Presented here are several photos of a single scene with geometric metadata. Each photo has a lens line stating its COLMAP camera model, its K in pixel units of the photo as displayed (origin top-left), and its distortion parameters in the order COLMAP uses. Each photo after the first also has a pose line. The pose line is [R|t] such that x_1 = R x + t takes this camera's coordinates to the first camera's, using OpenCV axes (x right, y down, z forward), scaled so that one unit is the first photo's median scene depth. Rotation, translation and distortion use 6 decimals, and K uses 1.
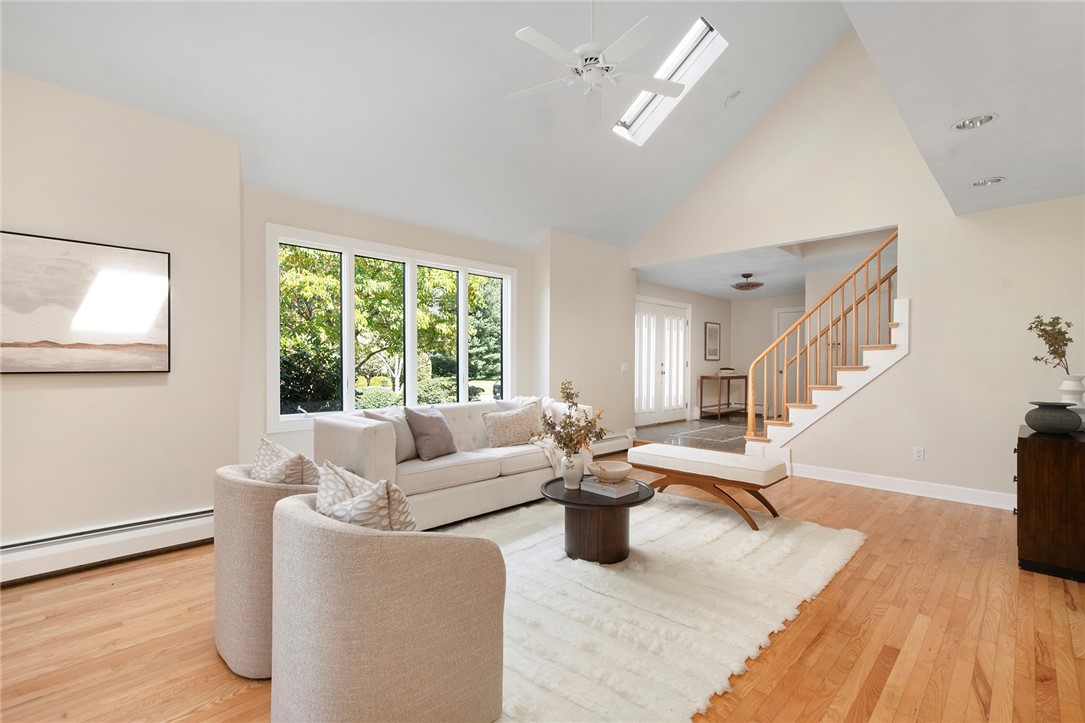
lens RADIAL K [[483.1, 0, 550.6], [0, 483.1, 367.9], [0, 0, 1]] dist [0.009224, -0.002438]
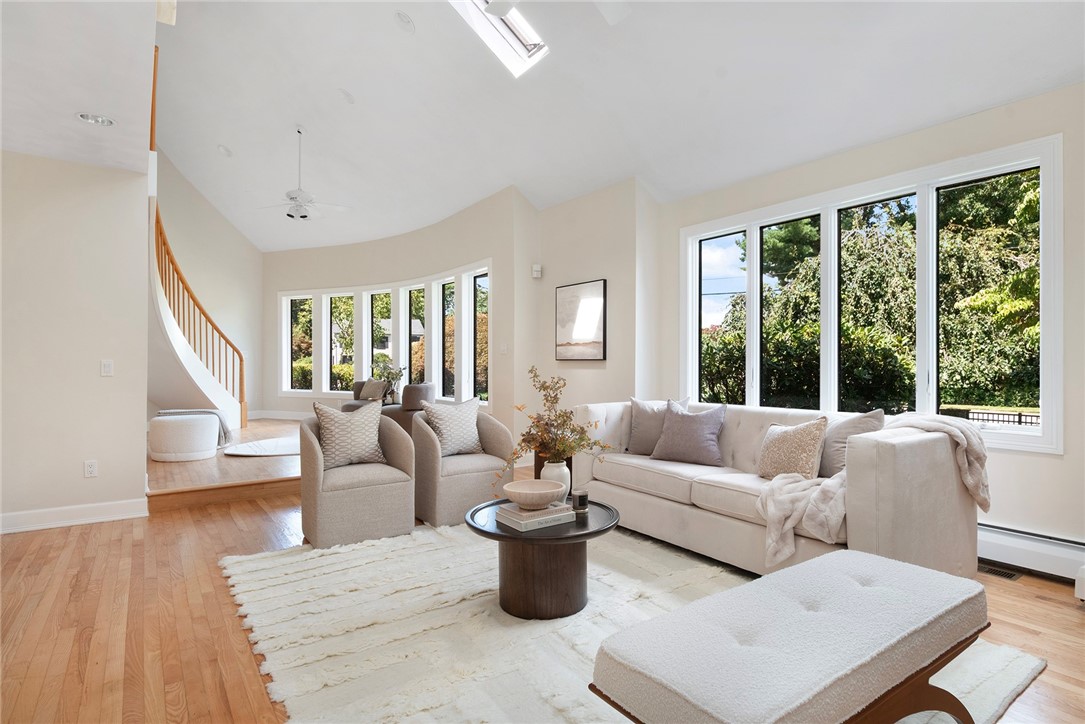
lens RADIAL K [[570.5, 0, 566.8], [0, 570.5, 367.9], [0, 0, 1]] dist [-0.008353, -0.001946]
pose [[-0.150464, 0.009015, -0.988574, 0.810997], [-0.014401, 0.999832, 0.011310, 0.011969], [0.988511, 0.015939, -0.150309, 0.997570]]
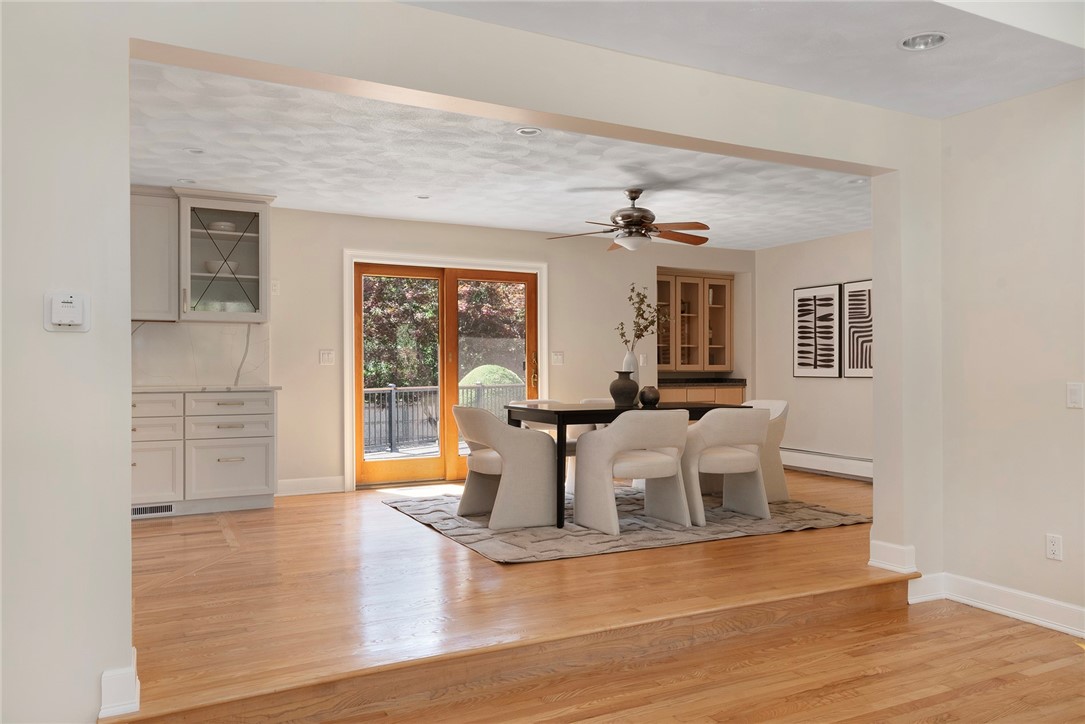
lens RADIAL K [[788.7, 0, 550.3], [0, 788.7, 366.2], [0, 0, 1]] dist [0.018330, -0.007064]
pose [[-0.955839, -0.000714, 0.293888, 0.177356], [0.002480, 0.999942, 0.010497, -0.011094], [-0.293879, 0.010763, -0.955782, 1.086368]]
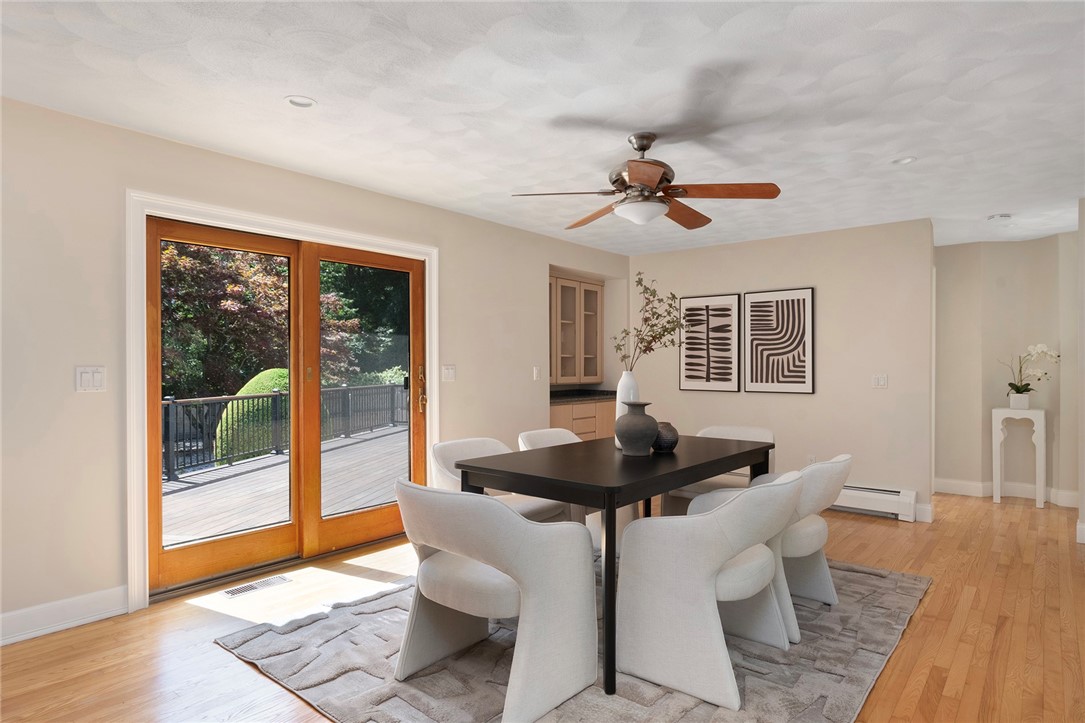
lens RADIAL K [[612.9, 0, 552.7], [0, 612.9, 364.0], [0, 0, 1]] dist [-0.002826, -0.005204]
pose [[-0.994523, -0.002836, -0.104475, 0.692931], [-0.004184, 0.999911, 0.012684, -0.045413], [0.104430, 0.013052, -0.994447, 0.344774]]
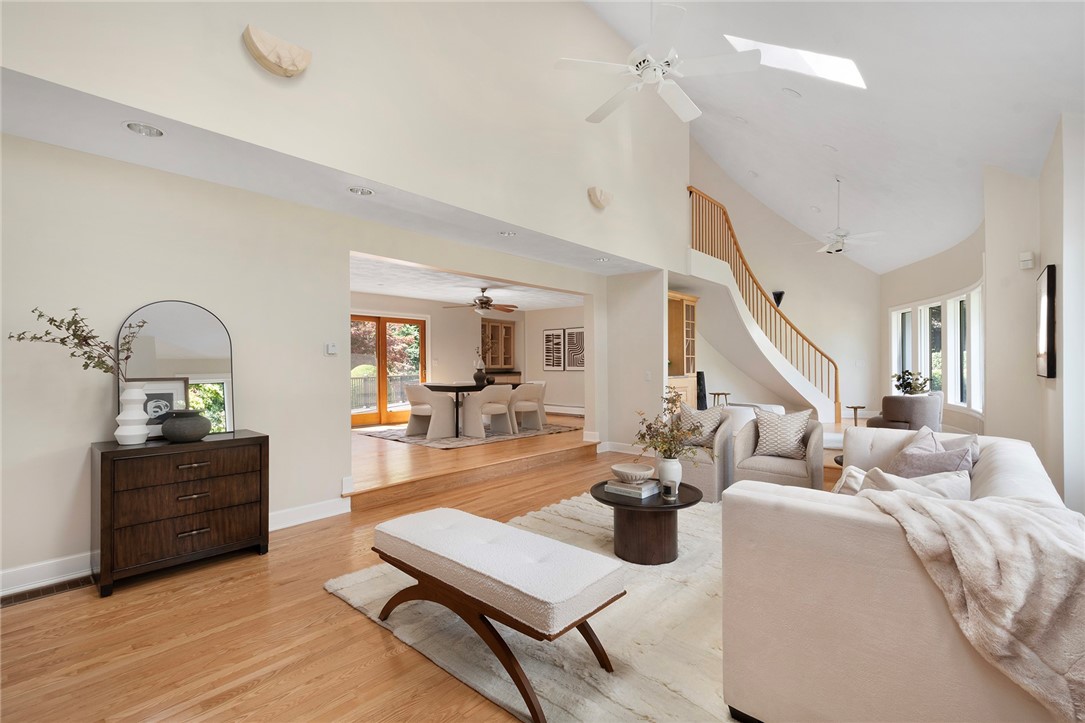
lens RADIAL K [[483.1, 0, 552.7], [0, 483.1, 365.6], [0, 0, 1]] dist [0.009224, -0.002438]
pose [[-0.997920, 0.002297, -0.064424, 0.311380], [0.001419, 0.999906, 0.013662, -0.026961], [0.064450, 0.013542, -0.997829, 1.718863]]
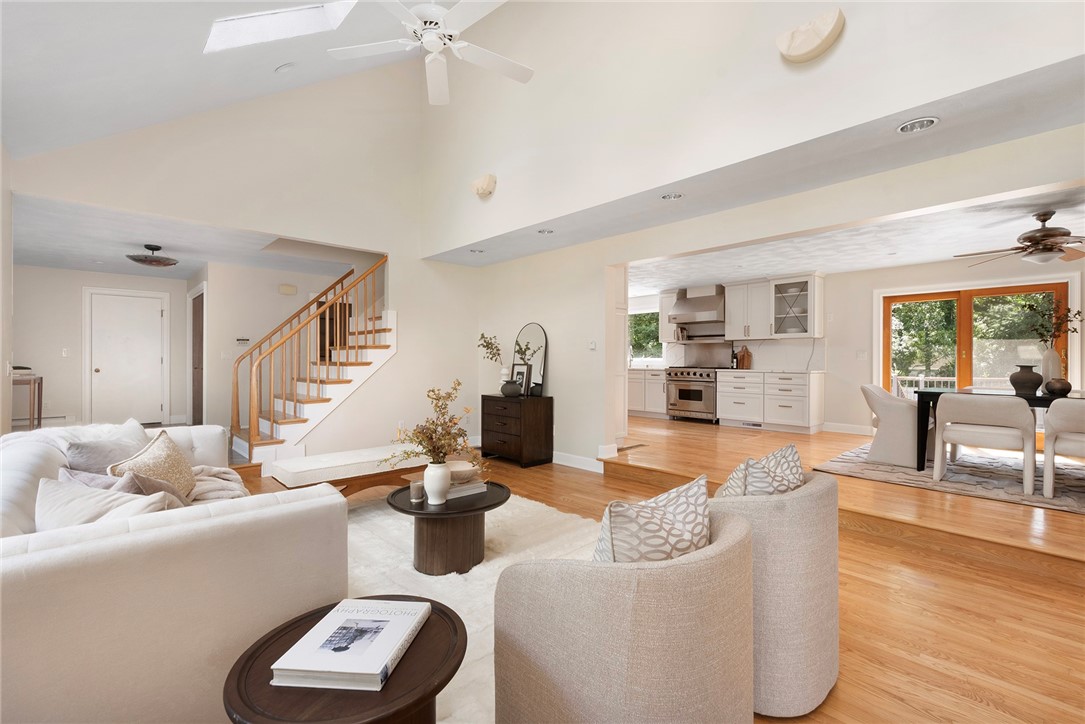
lens RADIAL K [[483.1, 0, 551.6], [0, 483.1, 360.6], [0, 0, 1]] dist [0.009224, -0.002438]
pose [[0.033242, -0.003145, 0.999442, -0.720167], [0.008676, 0.999958, 0.002858, -0.009189], [-0.999410, 0.008576, 0.033268, 0.660340]]
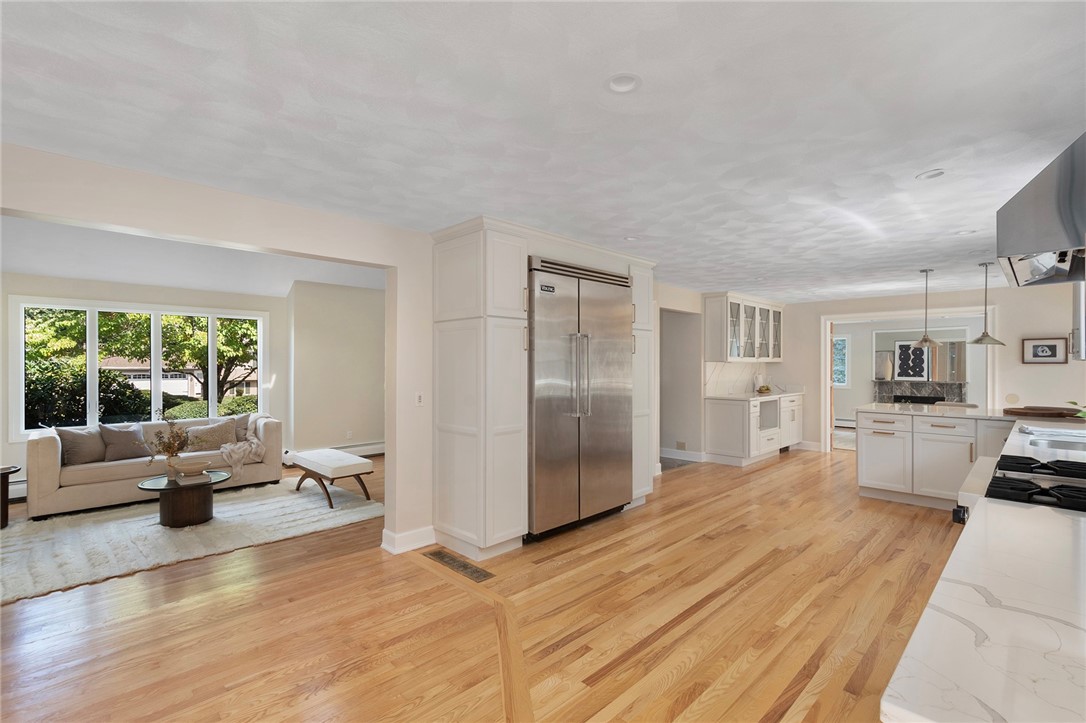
lens RADIAL K [[483.6, 0, 542.6], [0, 483.6, 359.2], [0, 0, 1]] dist [0.009224, -0.002438]
pose [[0.999924, -0.004372, -0.011537, 1.052902], [0.004107, 0.999730, -0.022871, -0.076437], [0.011634, 0.022822, 0.999672, -0.447224]]
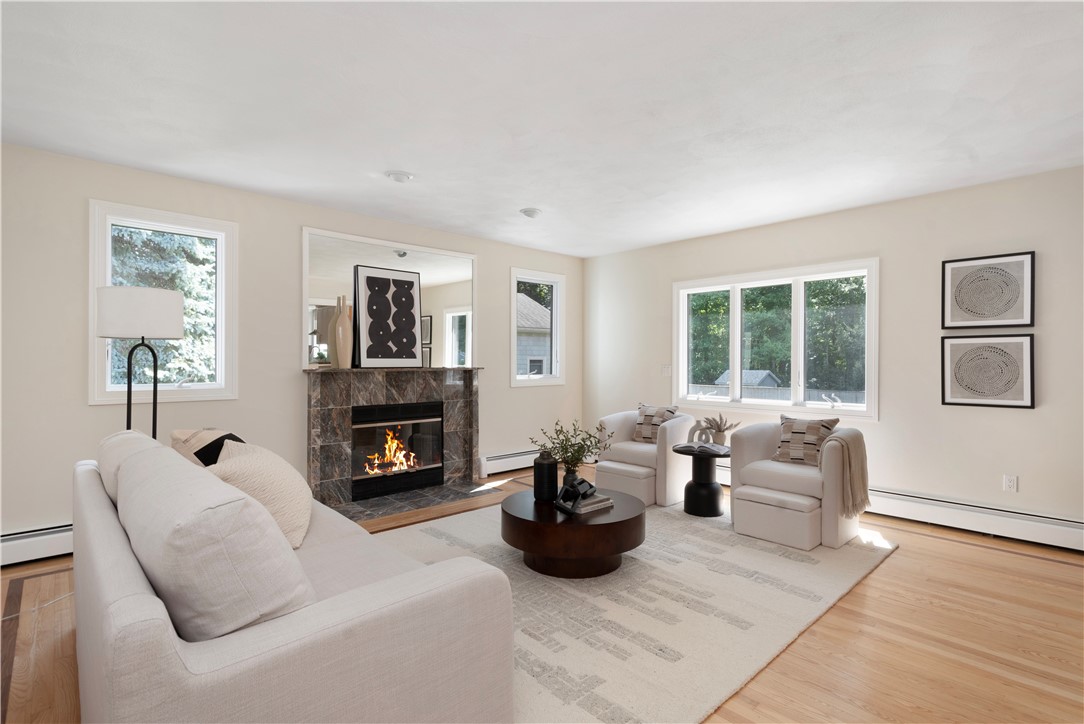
lens RADIAL K [[502.0, 0, 573.6], [0, 502.0, 361.4], [0, 0, 1]] dist [-0.001524, -0.000440]
pose [[-0.007761, -0.004088, 0.999962, 2.048539], [0.005010, 0.999979, 0.004127, -0.019533], [-0.999957, 0.005042, -0.007741, 2.187186]]
